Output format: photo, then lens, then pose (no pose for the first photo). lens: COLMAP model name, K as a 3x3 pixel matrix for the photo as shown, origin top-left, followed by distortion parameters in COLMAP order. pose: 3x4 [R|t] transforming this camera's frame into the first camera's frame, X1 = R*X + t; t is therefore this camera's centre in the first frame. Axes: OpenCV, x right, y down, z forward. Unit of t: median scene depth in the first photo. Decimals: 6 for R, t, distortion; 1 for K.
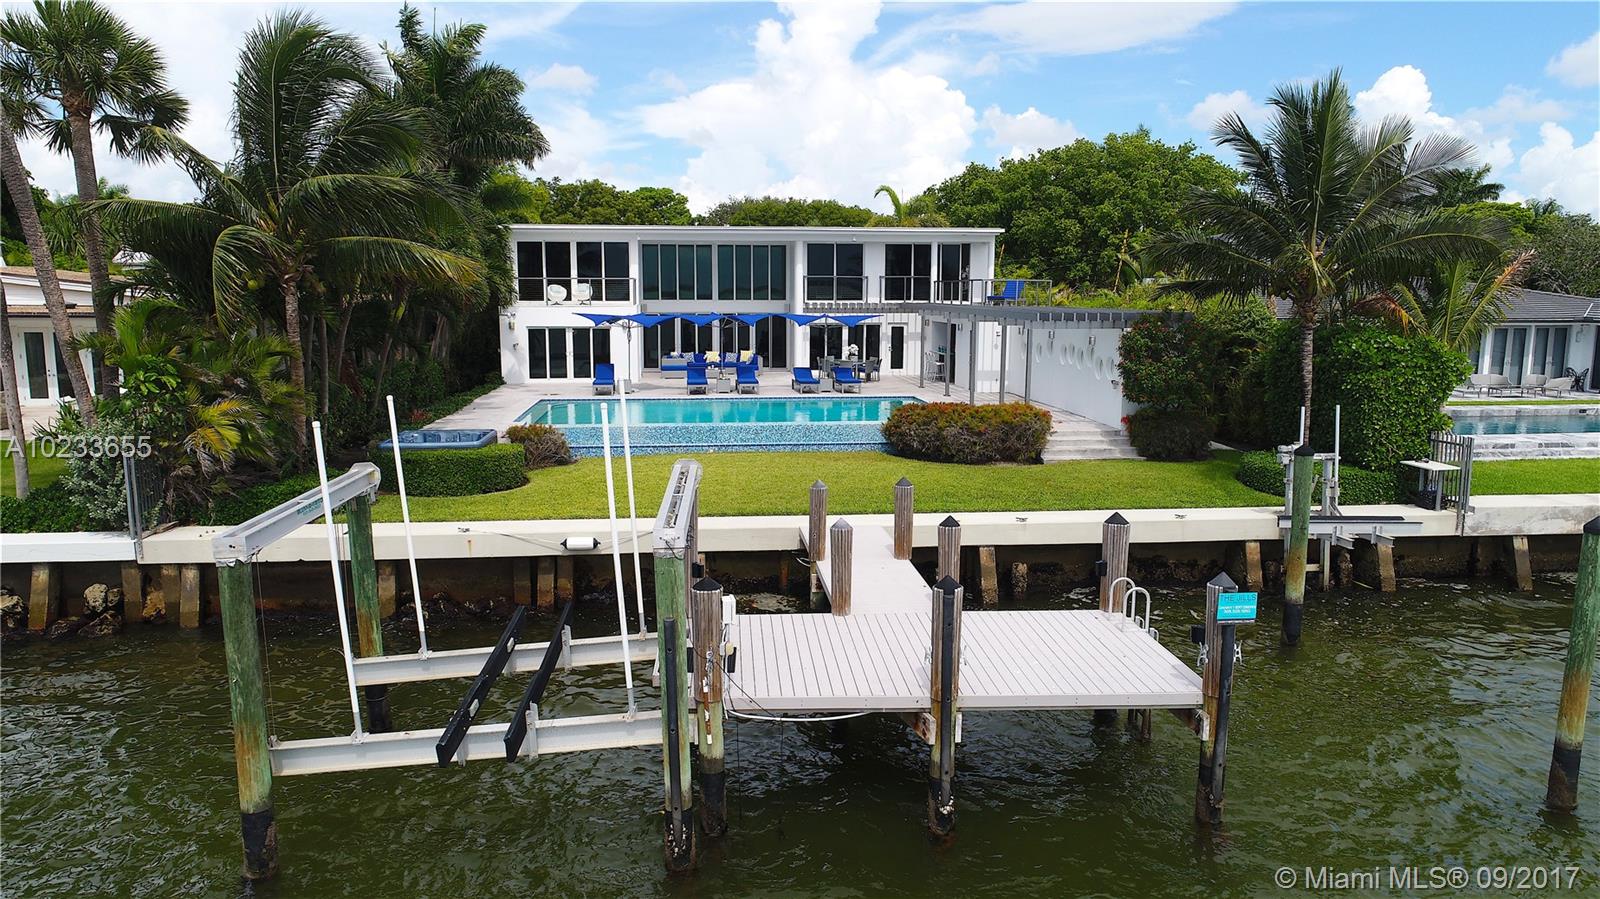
lens RADIAL K [[1068.6, 0, 800.0], [0, 1068.6, 449.5], [0, 0, 1]] dist [0.010544, 0.000853]
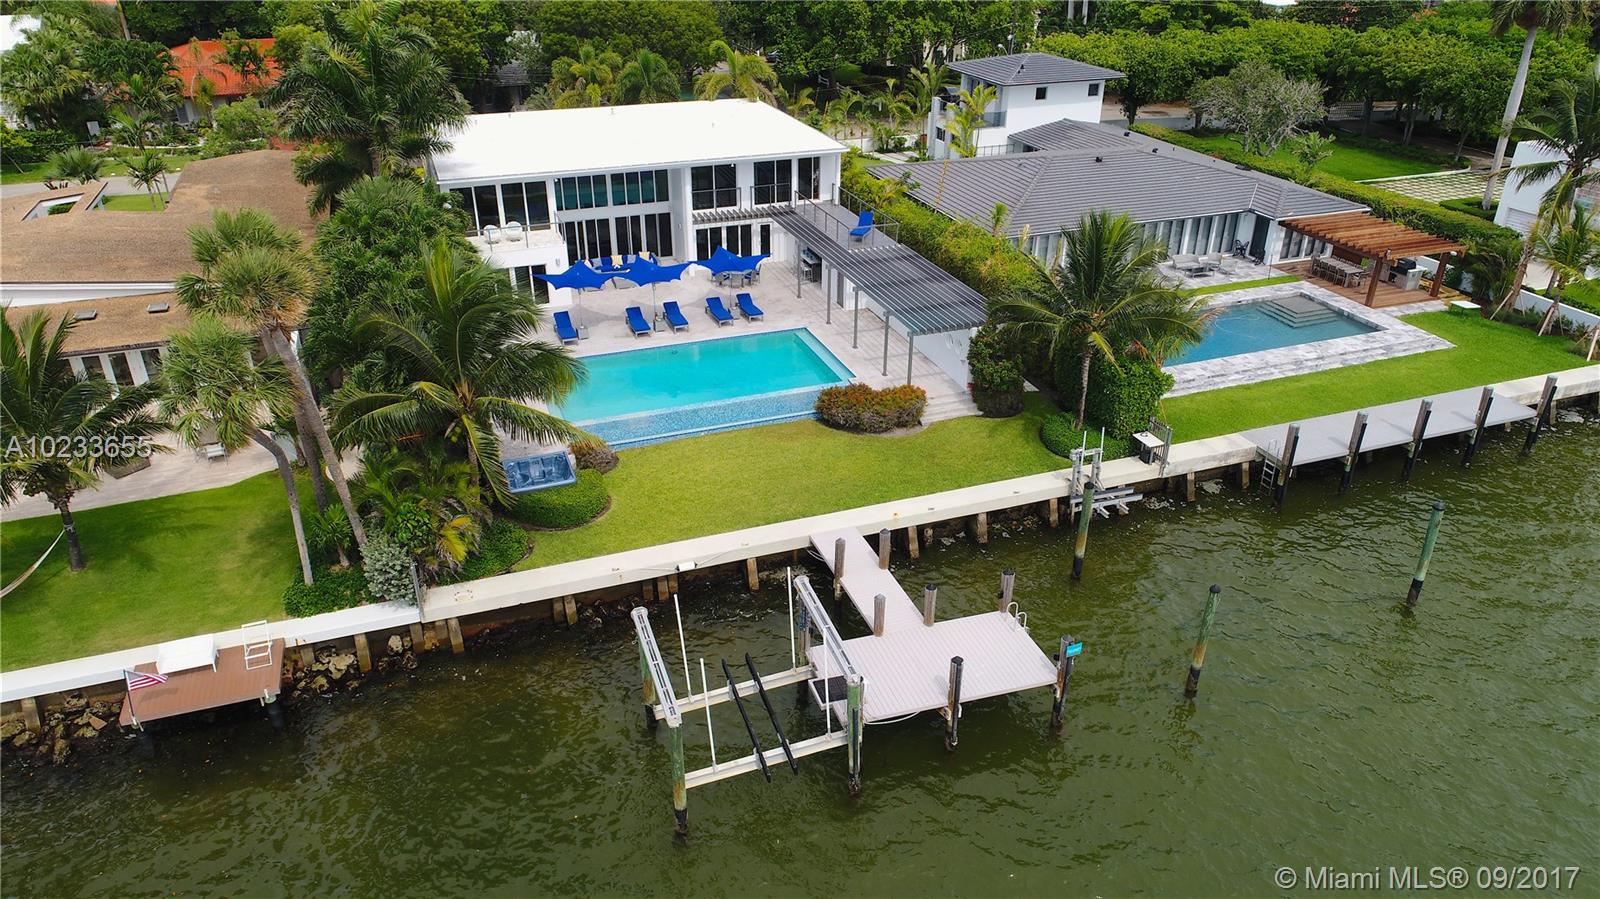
lens RADIAL K [[1068.6, 0, 800.0], [0, 1068.6, 449.5], [0, 0, 1]] dist [0.010544, 0.000853]
pose [[0.970074, -0.115537, 0.213559, -0.170787], [0.038394, 0.941459, 0.334934, -0.294422], [-0.239755, -0.316711, 0.917721, -0.236633]]
